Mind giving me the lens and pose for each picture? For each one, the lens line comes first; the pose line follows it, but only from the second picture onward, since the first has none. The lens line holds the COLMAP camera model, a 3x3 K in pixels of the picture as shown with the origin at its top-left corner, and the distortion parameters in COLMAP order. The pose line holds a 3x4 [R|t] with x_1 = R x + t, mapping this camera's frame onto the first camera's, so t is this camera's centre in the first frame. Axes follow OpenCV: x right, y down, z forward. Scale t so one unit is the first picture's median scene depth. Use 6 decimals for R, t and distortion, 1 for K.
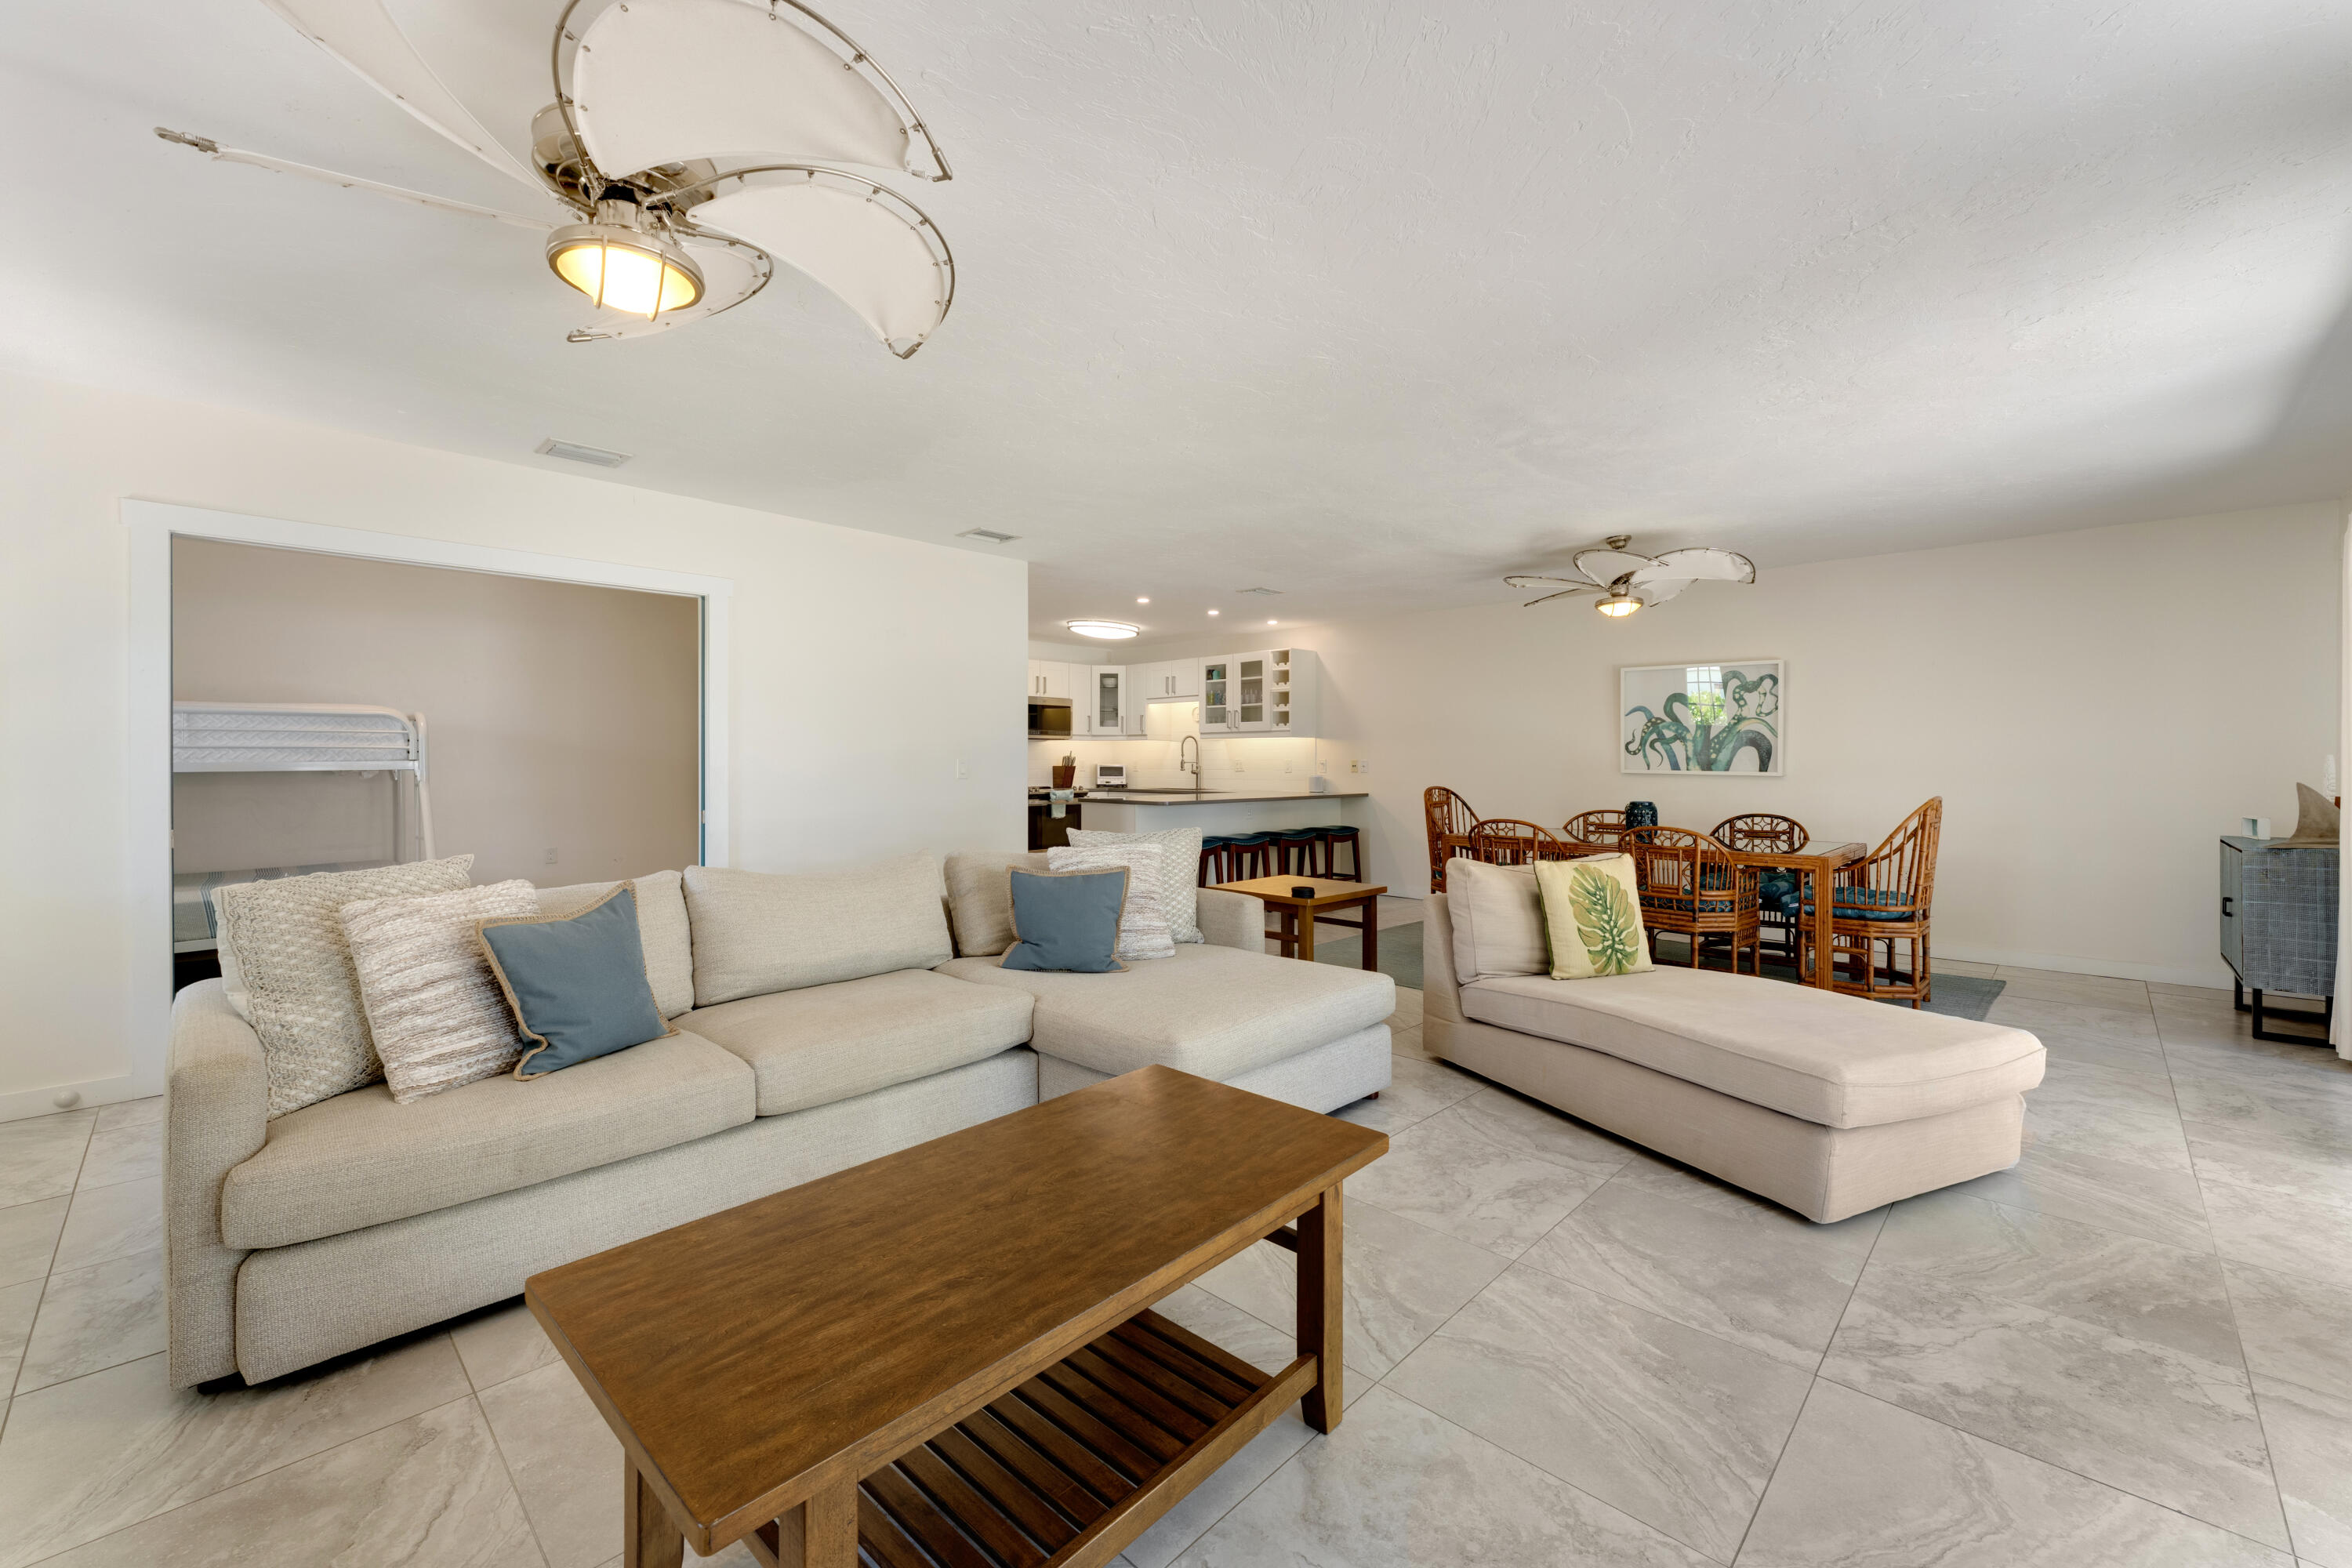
lens RADIAL K [[951.2, 0, 1174.8], [0, 951.2, 770.5], [0, 0, 1]] dist [0.005530, -0.000244]
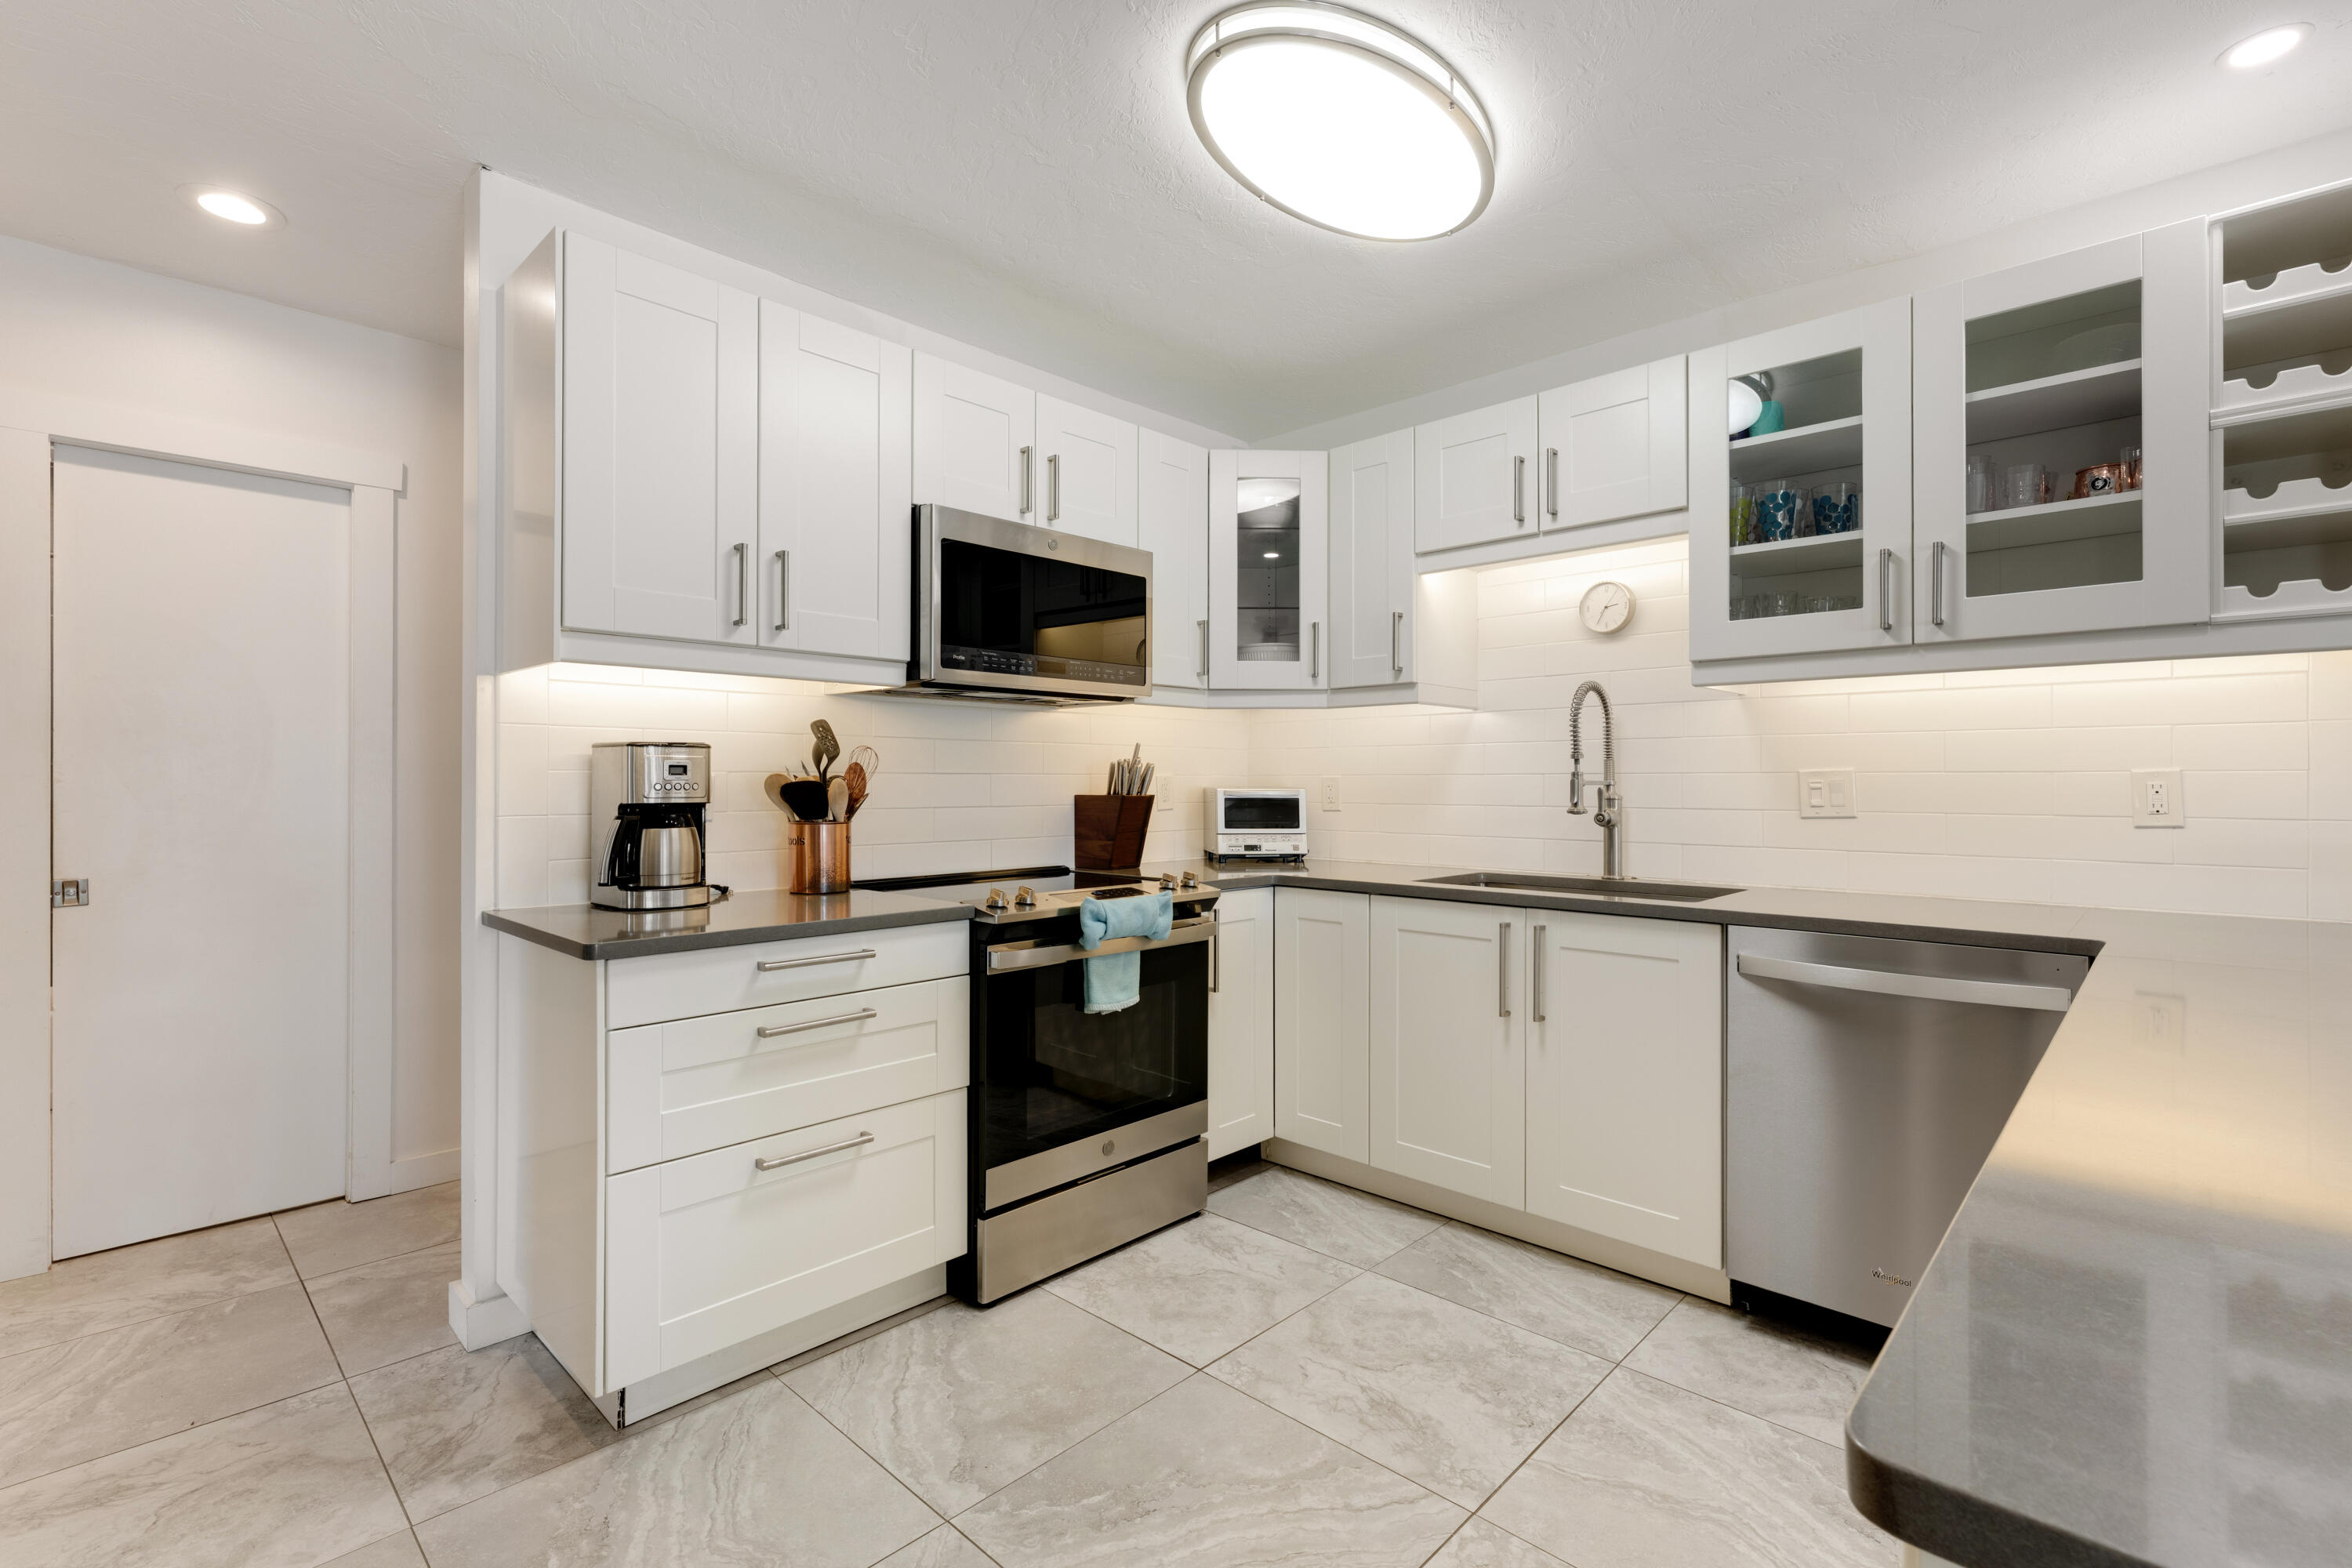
lens RADIAL K [[1059.0, 0, 1174.7], [0, 1059.0, 783.7], [0, 0, 1]] dist [-0.002319, -0.000960]
pose [[0.999981, 0.001239, 0.005991, -0.107693], [-0.001164, 0.999920, -0.012568, -0.004539], [-0.006007, 0.012561, 0.999903, 0.728194]]
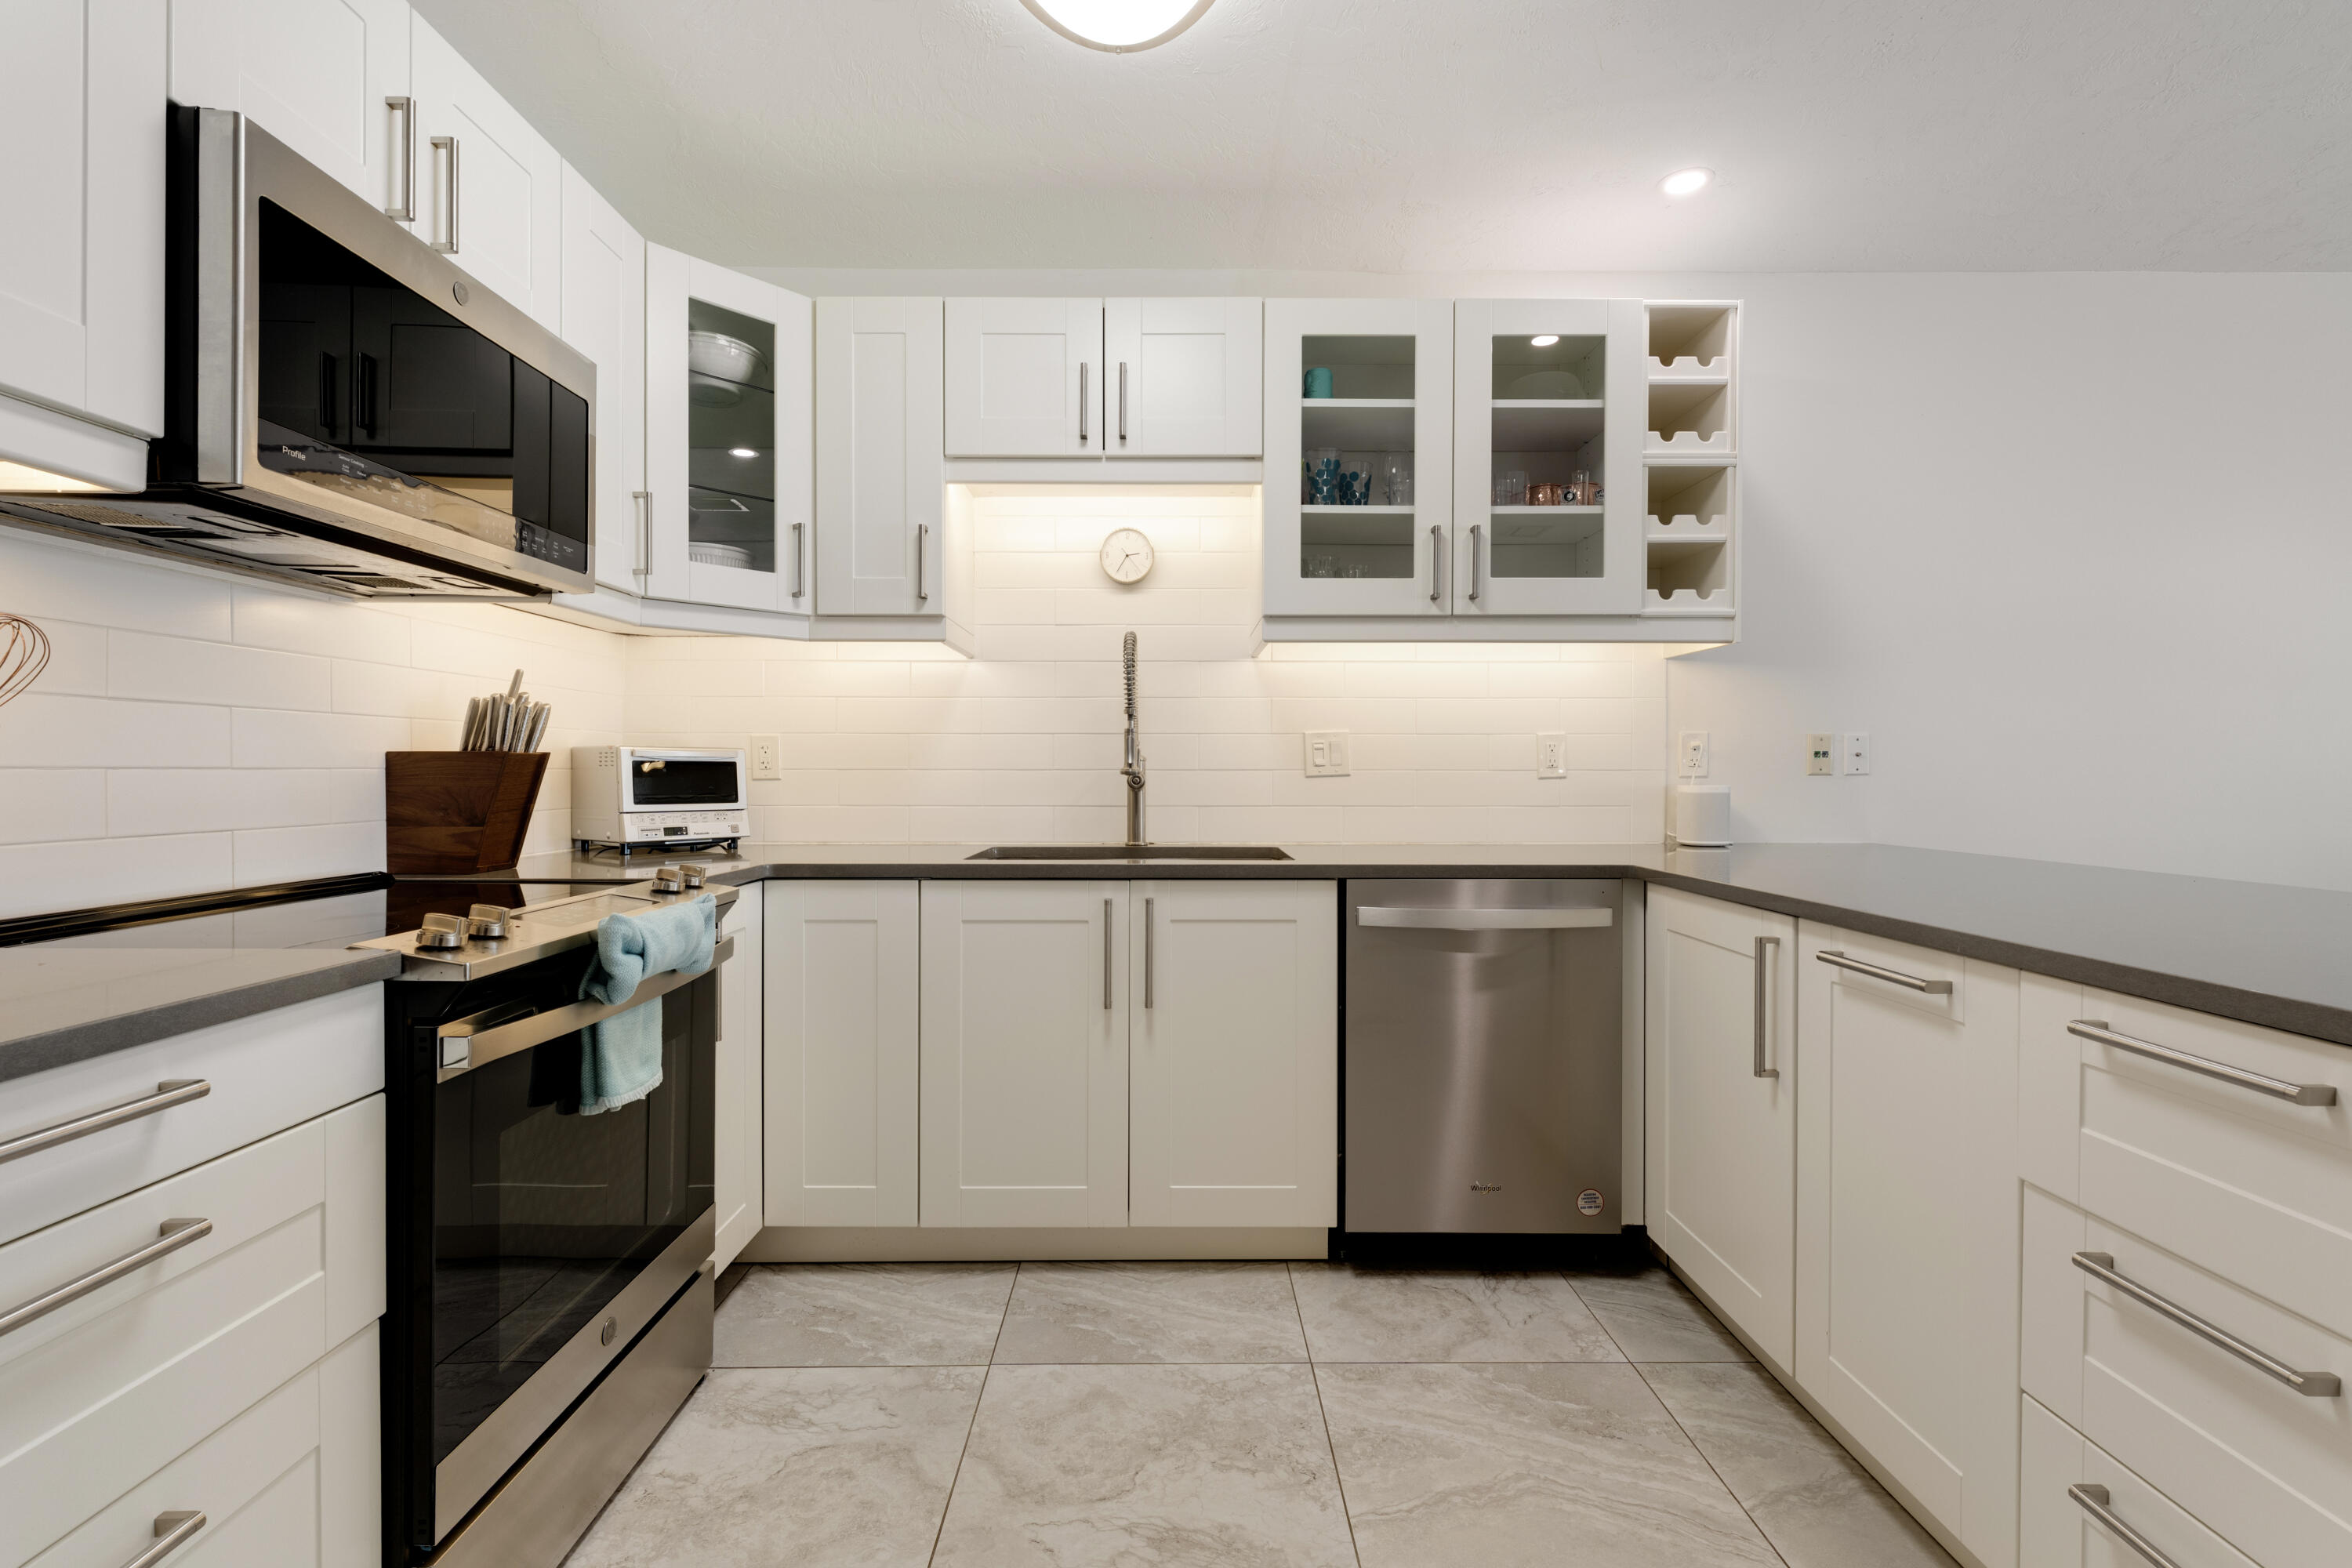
lens RADIAL K [[1056.8, 0, 1183.5], [0, 1056.8, 779.8], [0, 0, 1]] dist [0.000671, -0.002213]
pose [[0.709399, -0.005379, 0.704786, -0.175116], [0.008776, 0.999961, -0.001202, 0.001940], [-0.704752, 0.007038, 0.709419, 0.824709]]
